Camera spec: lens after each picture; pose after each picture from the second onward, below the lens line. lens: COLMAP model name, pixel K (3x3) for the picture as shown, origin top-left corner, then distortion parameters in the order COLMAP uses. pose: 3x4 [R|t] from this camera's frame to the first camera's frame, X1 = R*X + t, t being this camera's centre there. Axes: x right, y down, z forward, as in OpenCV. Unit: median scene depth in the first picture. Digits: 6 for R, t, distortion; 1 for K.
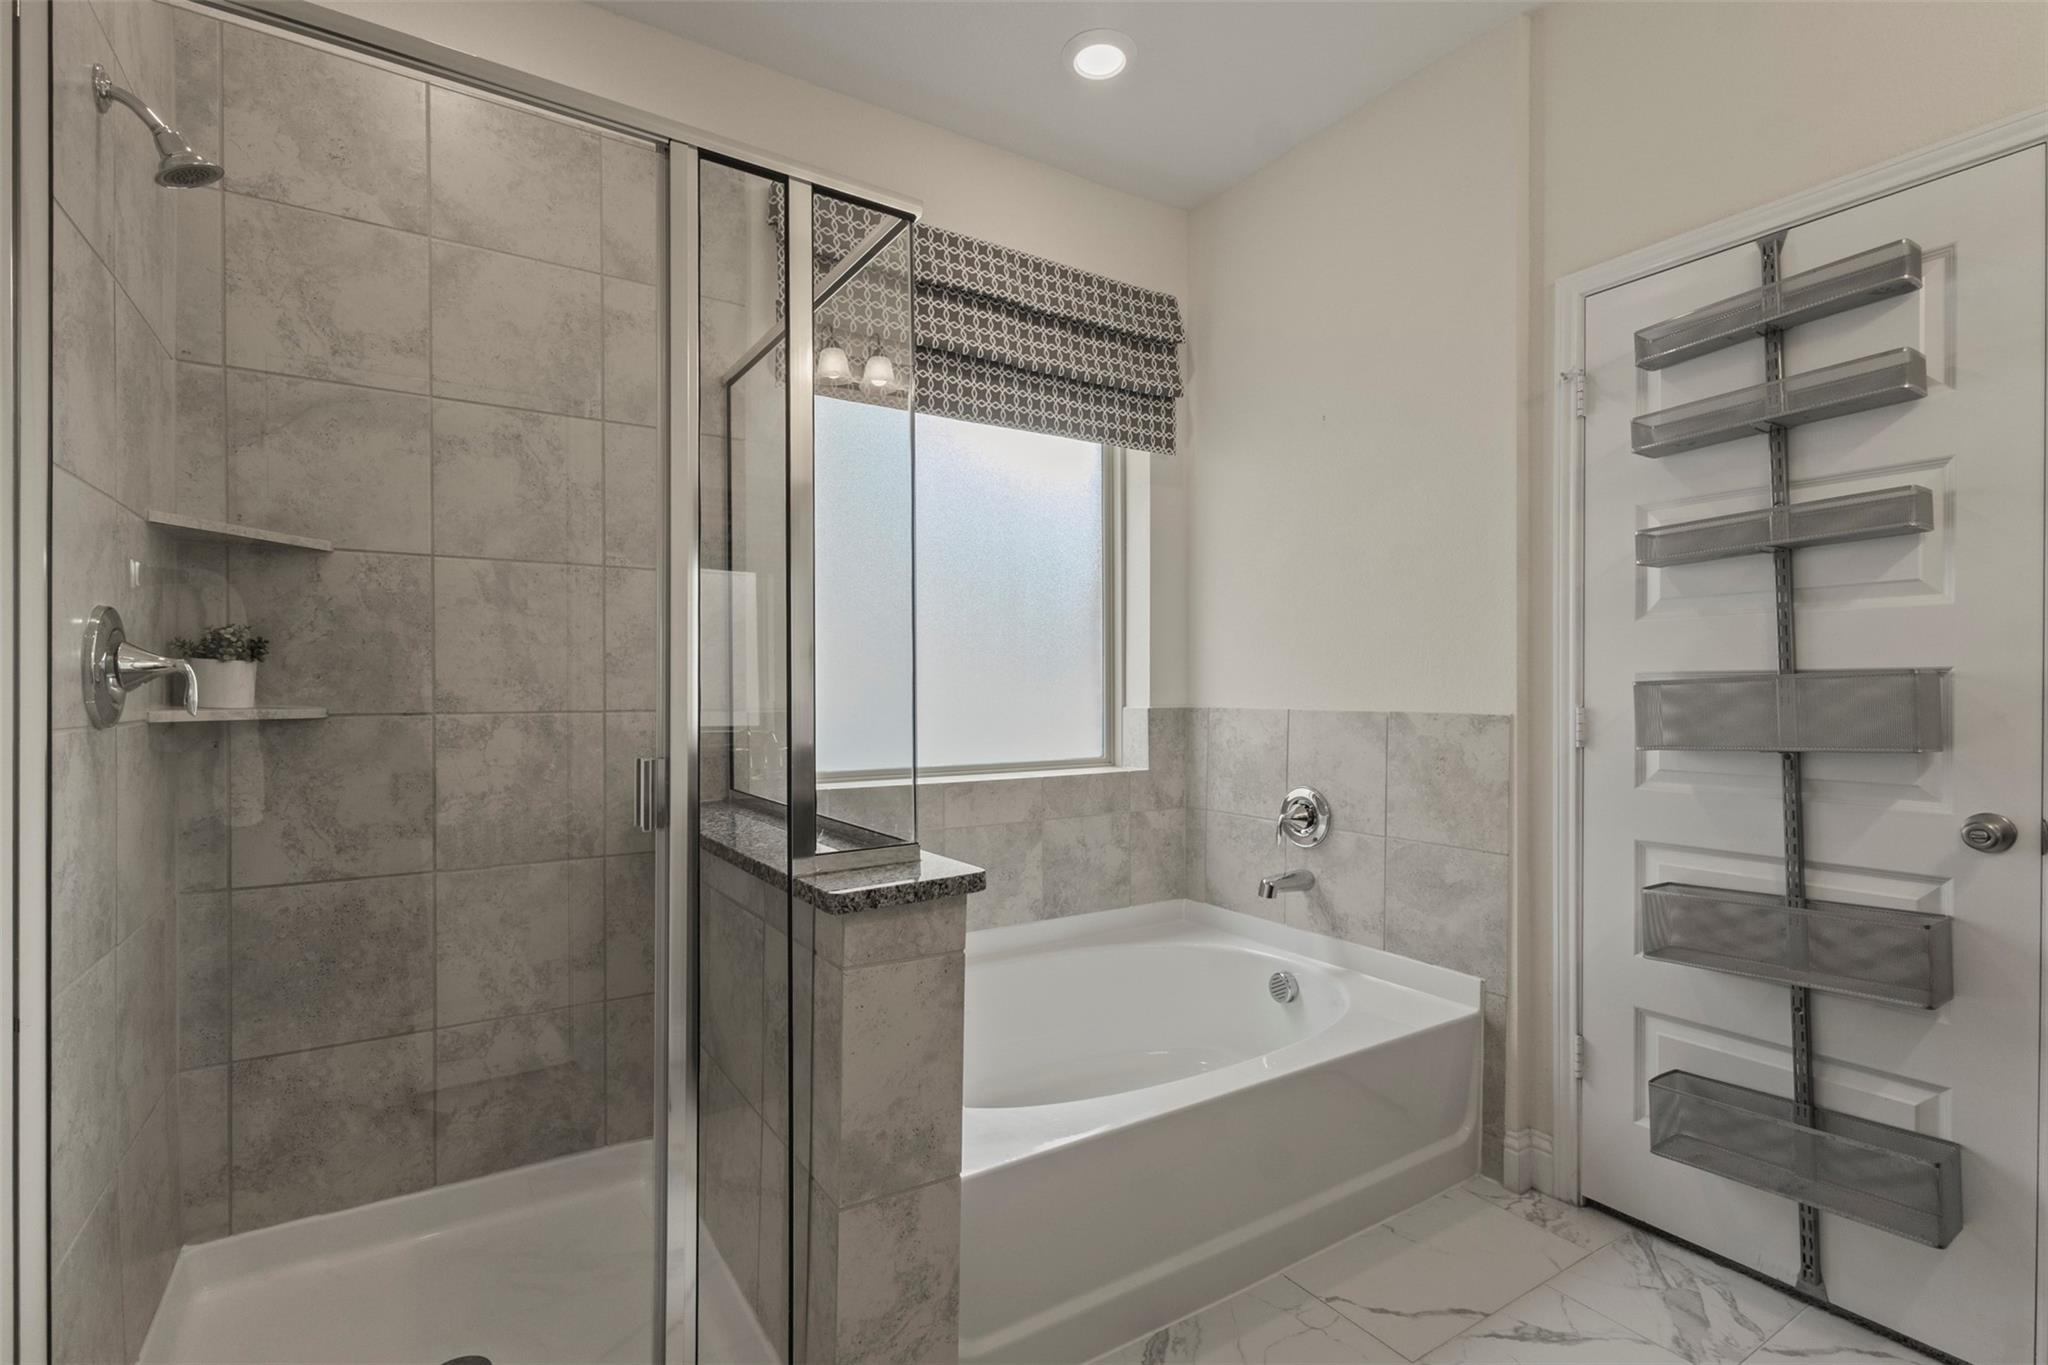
lens RADIAL K [[945.2, 0, 1022.1], [0, 945.2, 688.0], [0, 0, 1]] dist [0.001494, -0.001017]
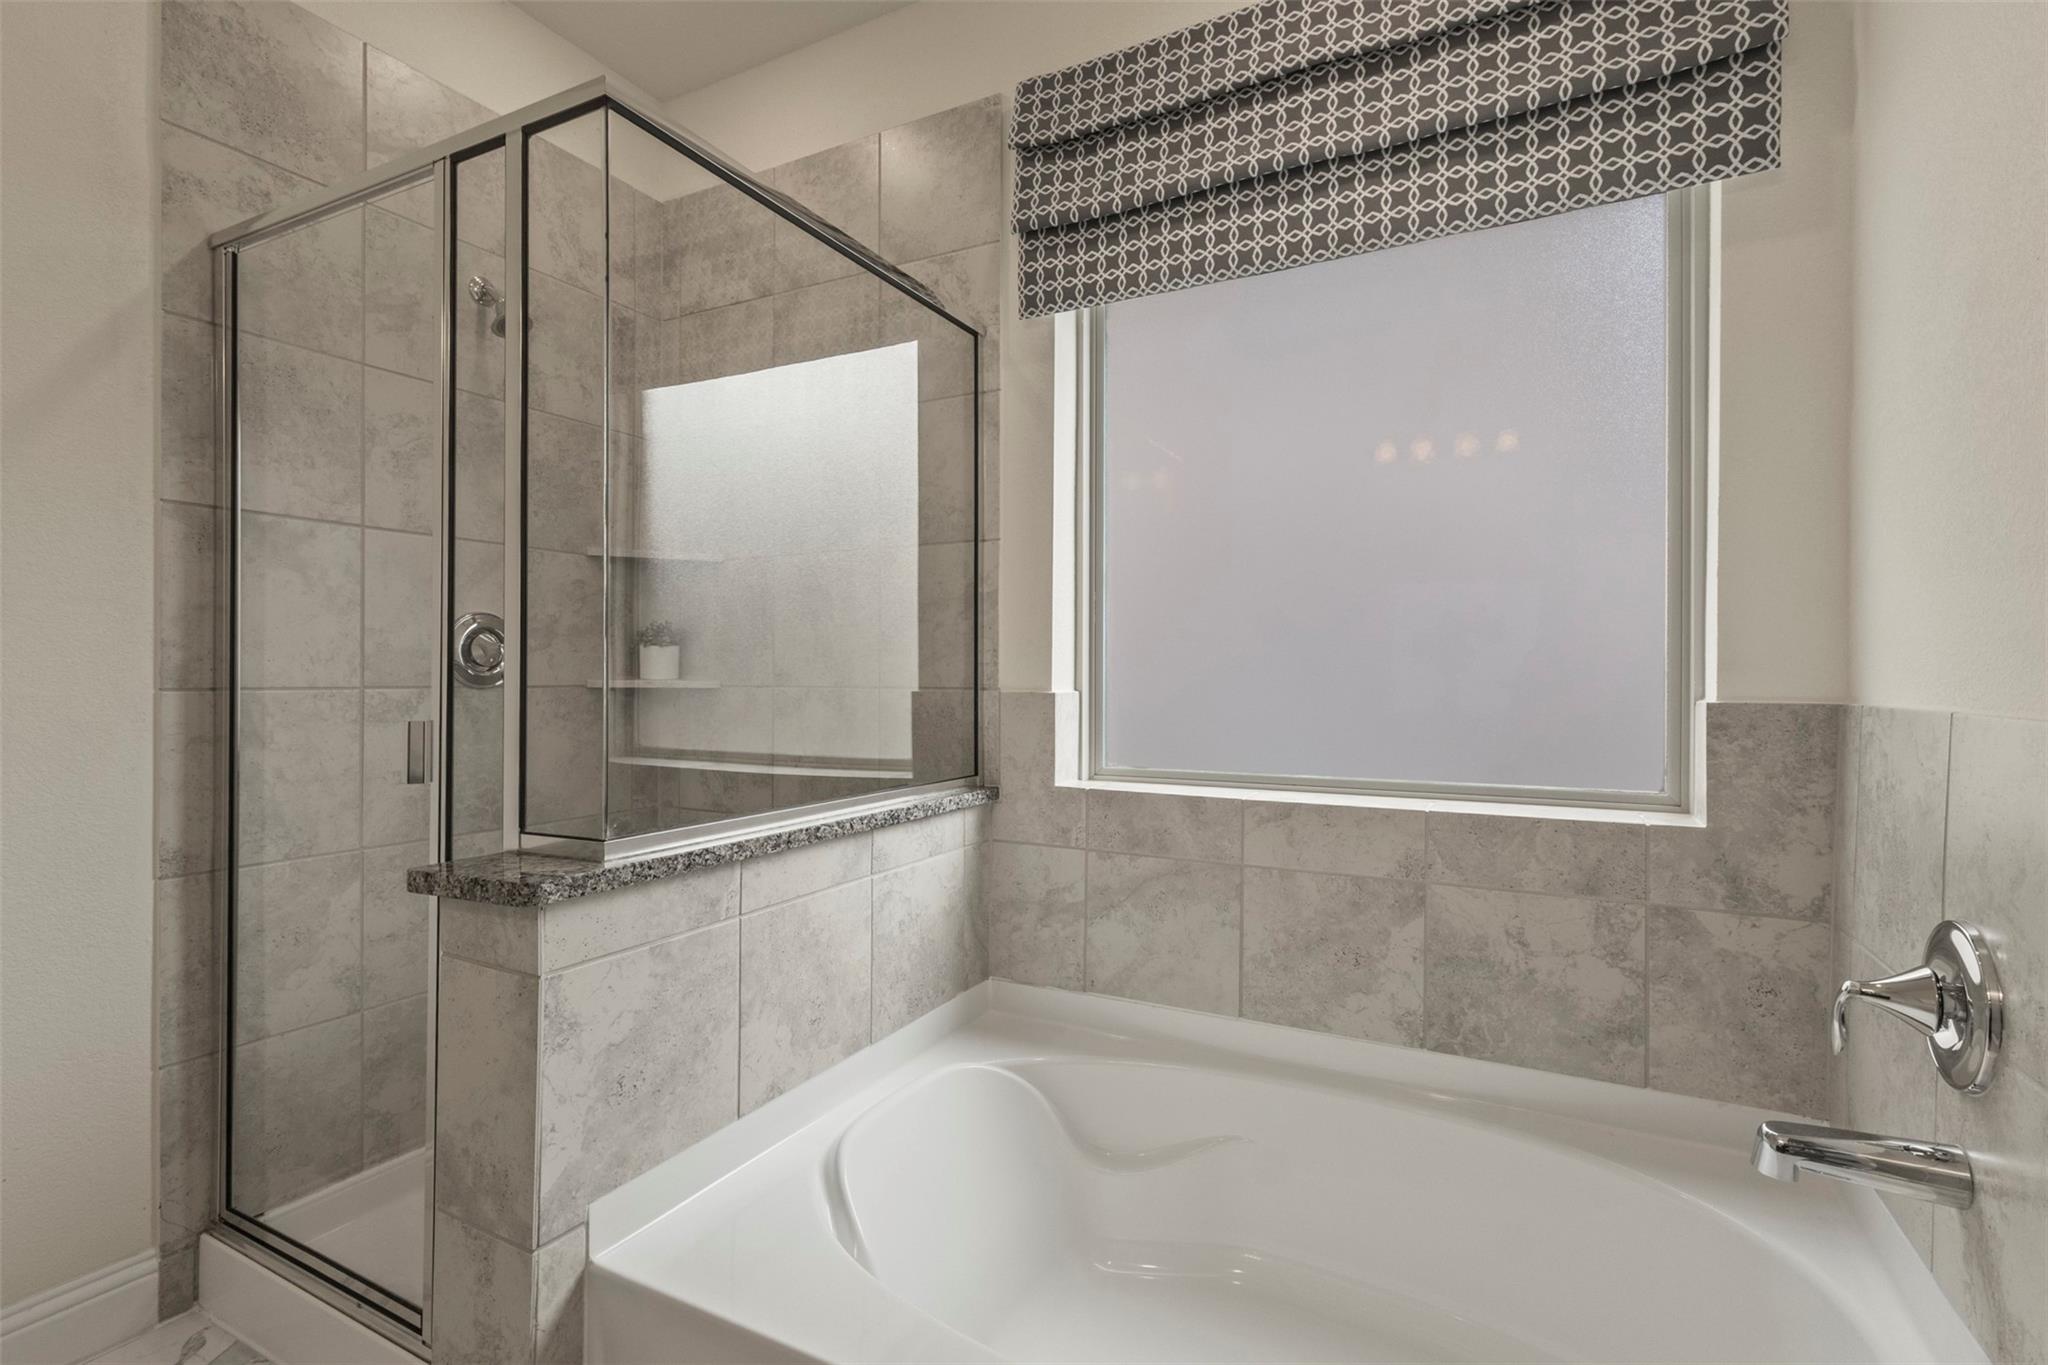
lens RADIAL K [[945.2, 0, 1023.6], [0, 945.2, 677.6], [0, 0, 1]] dist [0.001494, -0.001017]
pose [[0.490235, 0.001958, -0.871588, 0.415695], [-0.004083, 0.999992, -0.000050, 0.010083], [0.871581, 0.003583, 0.490239, 0.475236]]
